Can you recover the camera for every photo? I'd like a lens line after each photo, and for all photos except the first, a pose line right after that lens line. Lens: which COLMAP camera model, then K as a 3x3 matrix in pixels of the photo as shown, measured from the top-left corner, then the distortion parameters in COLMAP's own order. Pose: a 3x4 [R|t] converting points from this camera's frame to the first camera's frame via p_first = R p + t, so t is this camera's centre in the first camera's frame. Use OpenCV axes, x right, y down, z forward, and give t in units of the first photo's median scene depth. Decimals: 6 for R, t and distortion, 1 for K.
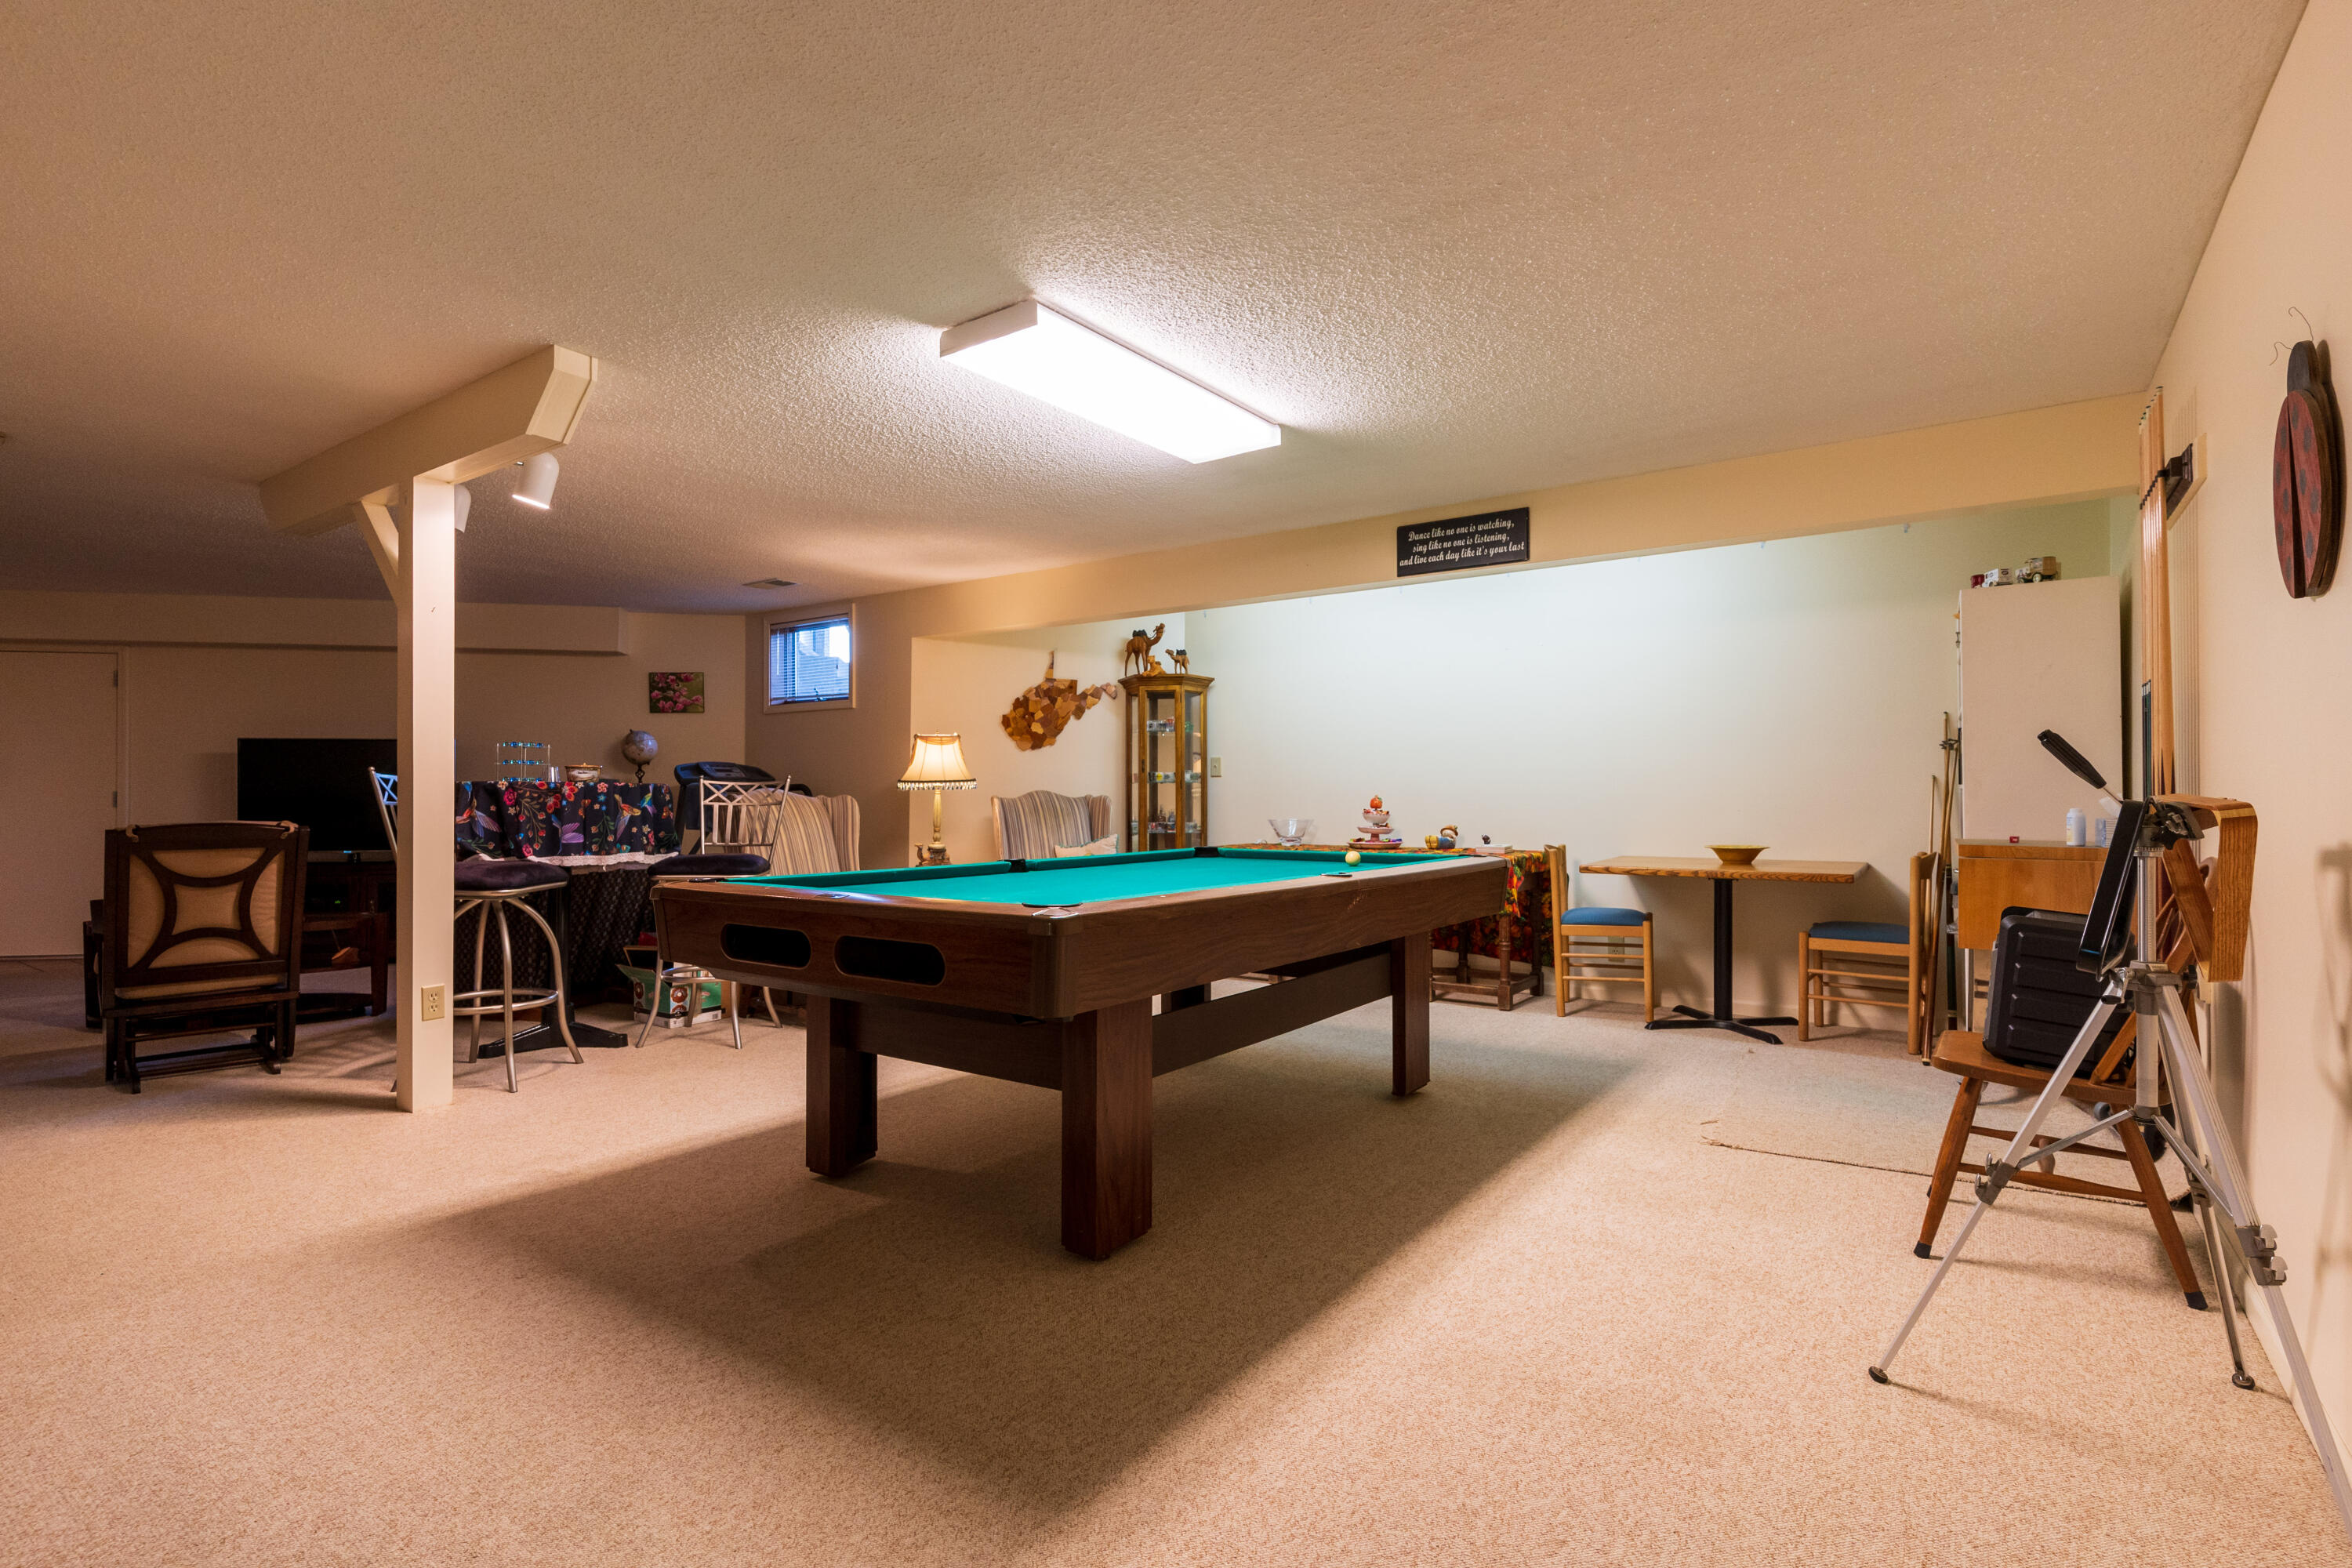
lens RADIAL K [[1118.7, 0, 1161.0], [0, 1118.7, 789.8], [0, 0, 1]] dist [0.001037, -0.015937]
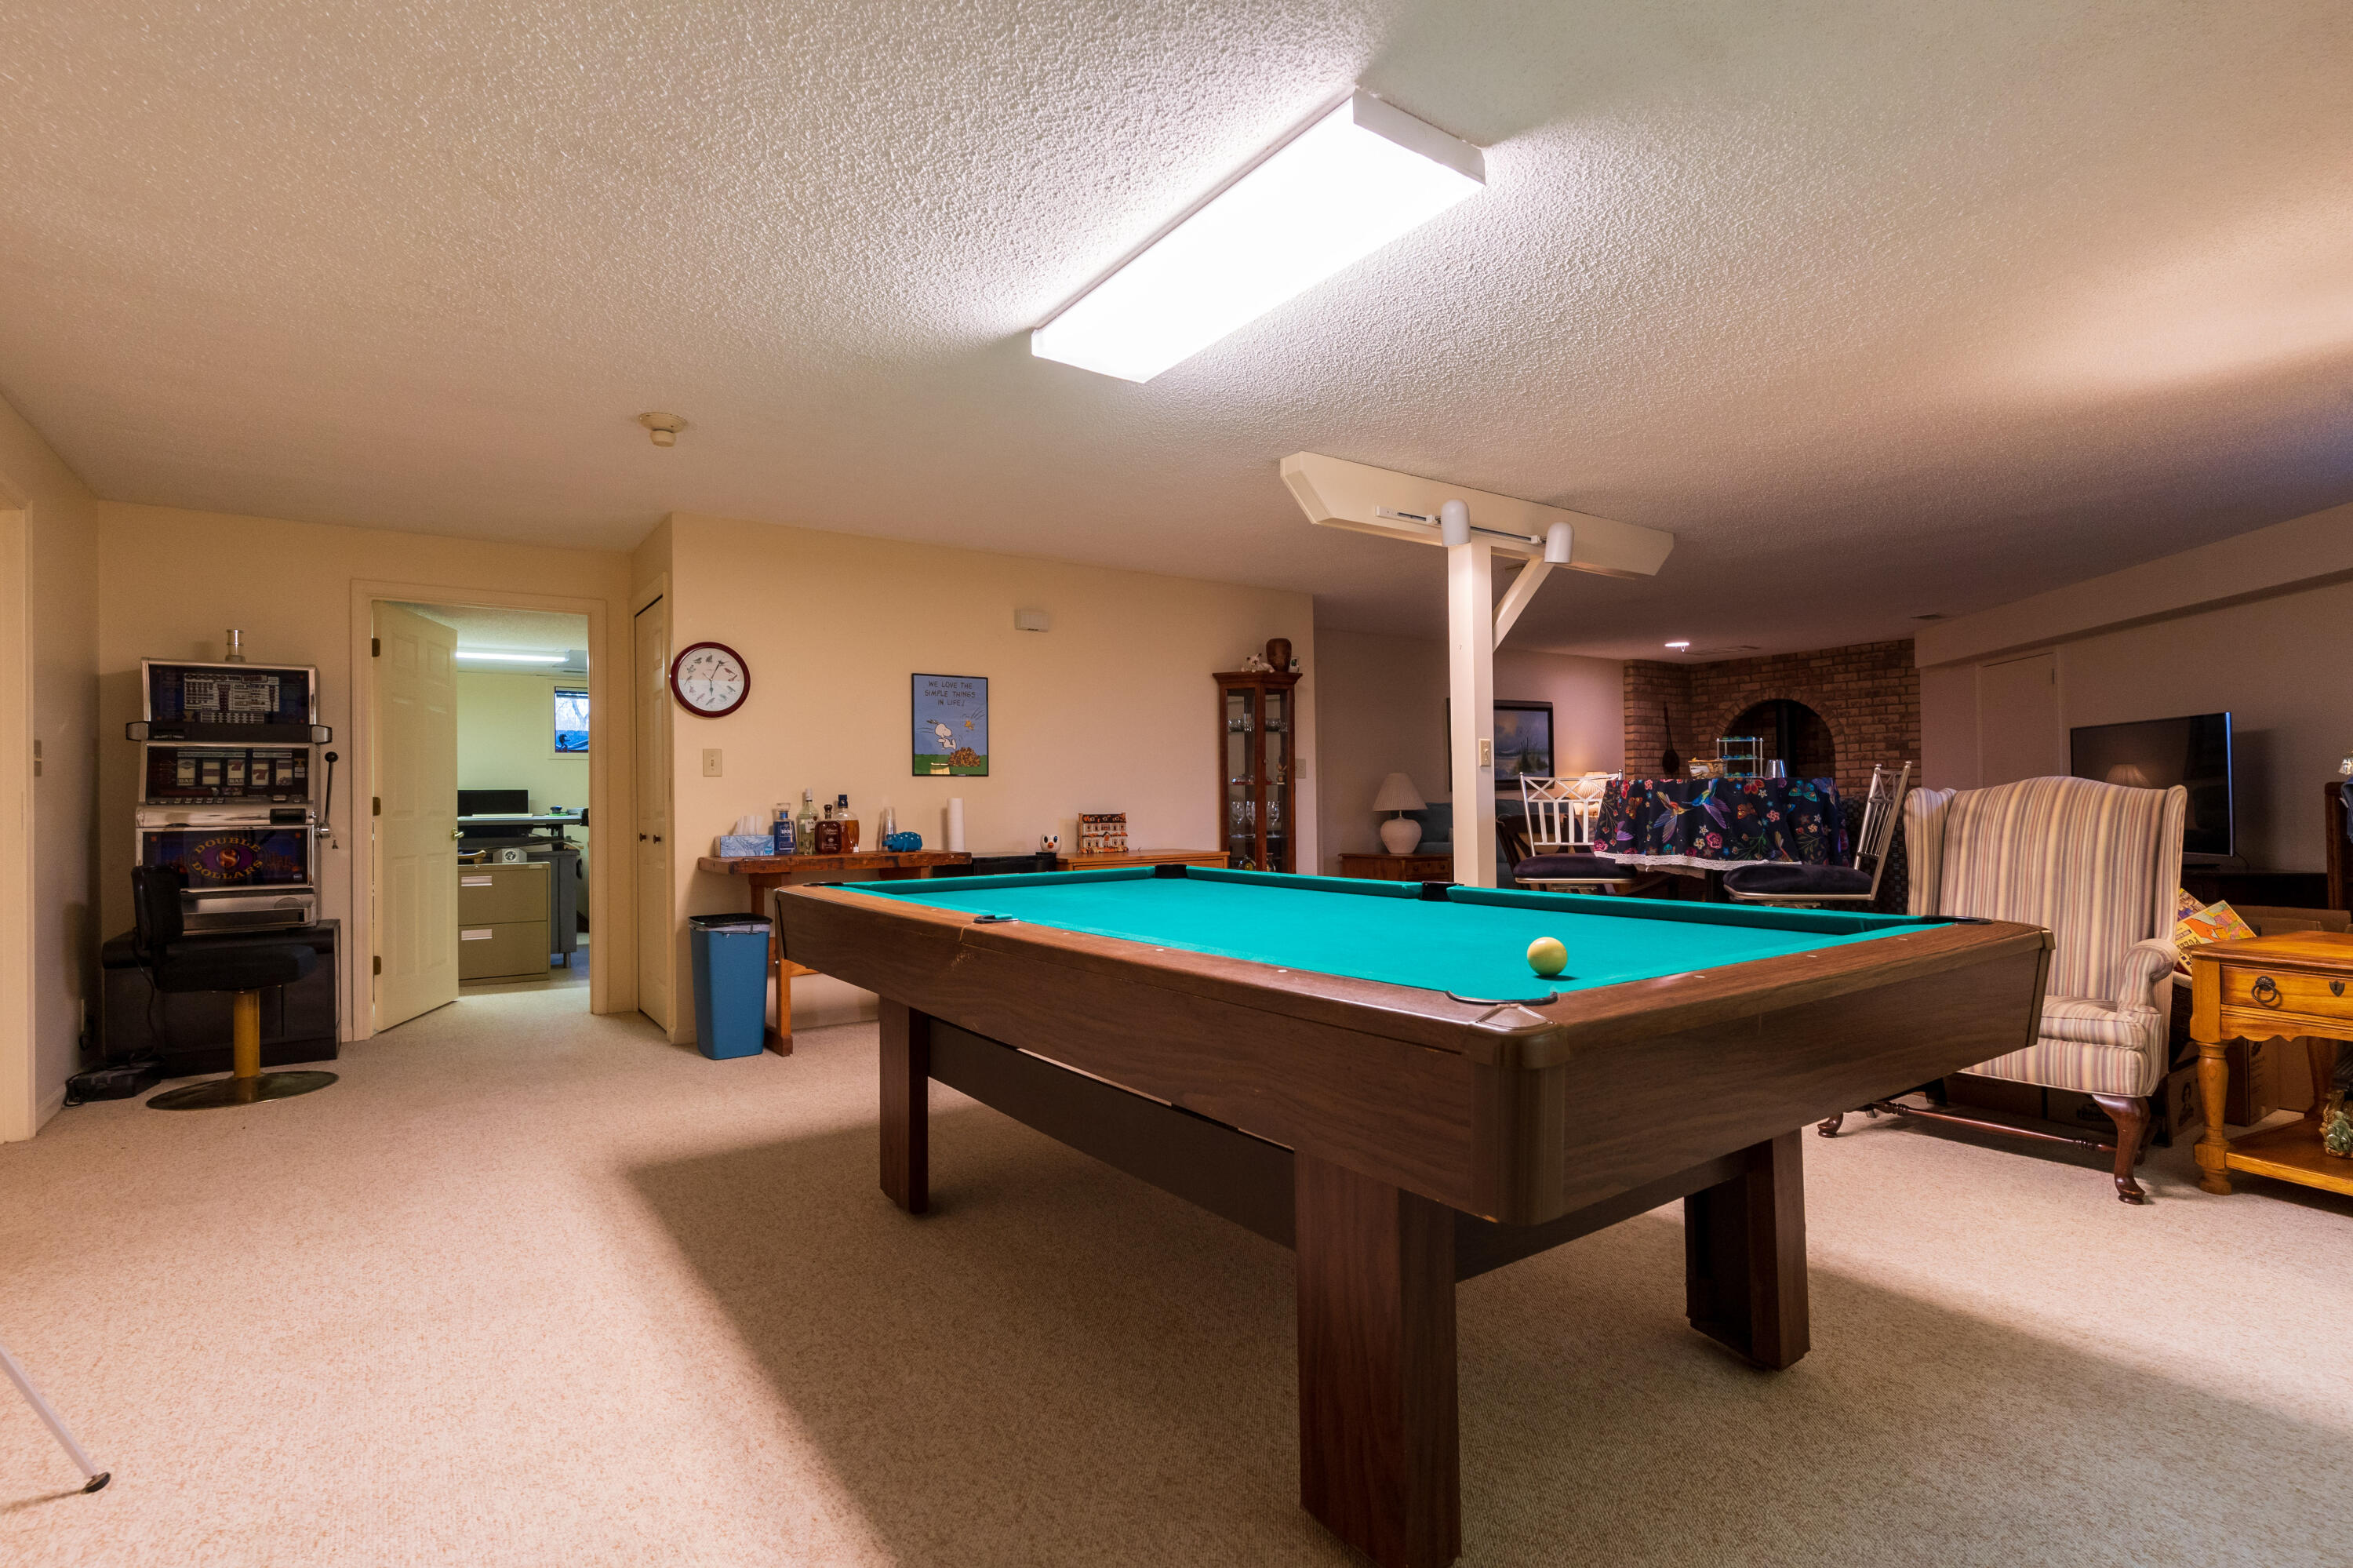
lens RADIAL K [[1119.2, 0, 1161.5], [0, 1119.2, 789.8], [0, 0, 1]] dist [0.001037, -0.015937]
pose [[-0.323697, -0.011316, -0.946093, 0.581264], [0.011638, 0.999805, -0.015940, 0.014234], [0.946089, -0.016170, -0.323503, 1.009576]]
